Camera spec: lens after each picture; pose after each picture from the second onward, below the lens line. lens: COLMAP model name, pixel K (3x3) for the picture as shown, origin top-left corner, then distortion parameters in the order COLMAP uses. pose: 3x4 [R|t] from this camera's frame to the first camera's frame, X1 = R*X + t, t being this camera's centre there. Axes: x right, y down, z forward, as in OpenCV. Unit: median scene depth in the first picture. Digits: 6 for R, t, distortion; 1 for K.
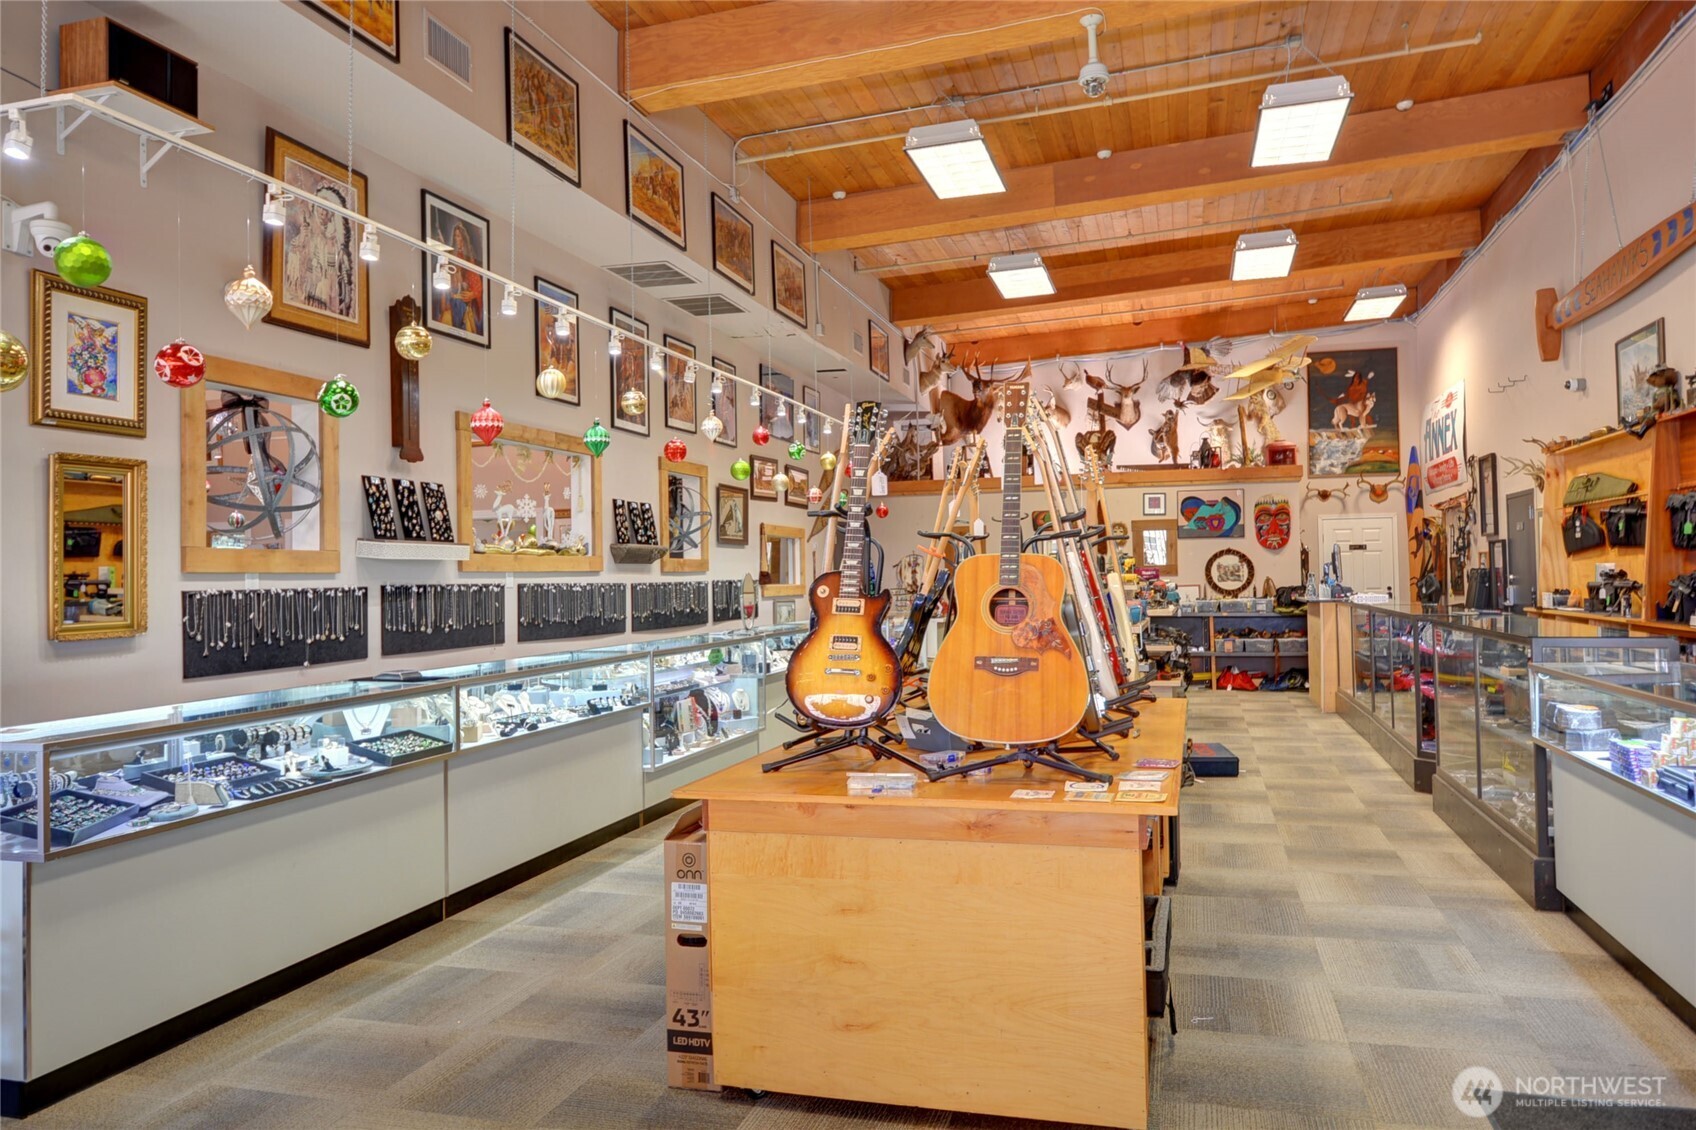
lens RADIAL K [[1147.5, 0, 848.0], [0, 1147.5, 565.0], [0, 0, 1]] dist [0.000454, 0.001803]
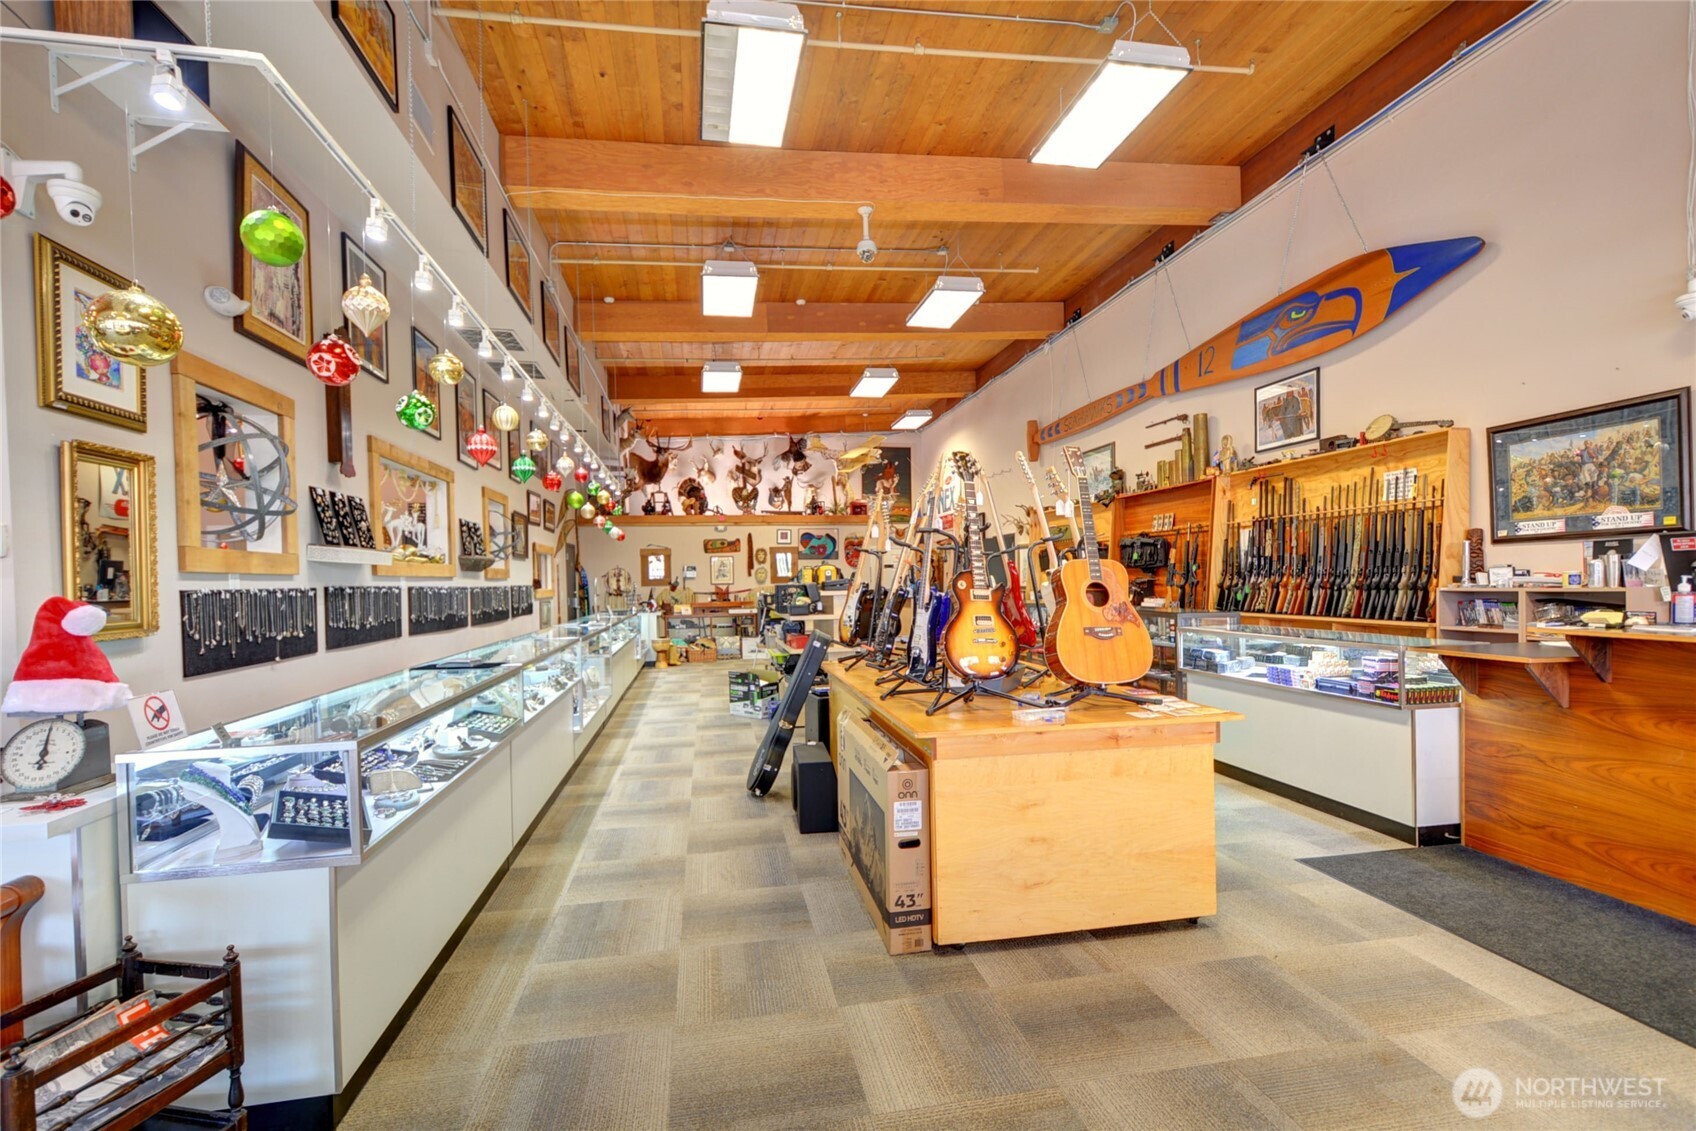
lens RADIAL K [[758.1, 0, 841.6], [0, 758.1, 603.3], [0, 0, 1]] dist [0.000916, -0.000107]
pose [[0.894909, -0.010713, 0.446119, -0.242805], [-0.003873, 0.999488, 0.031771, 0.007260], [-0.446231, -0.030160, 0.894409, 0.101454]]
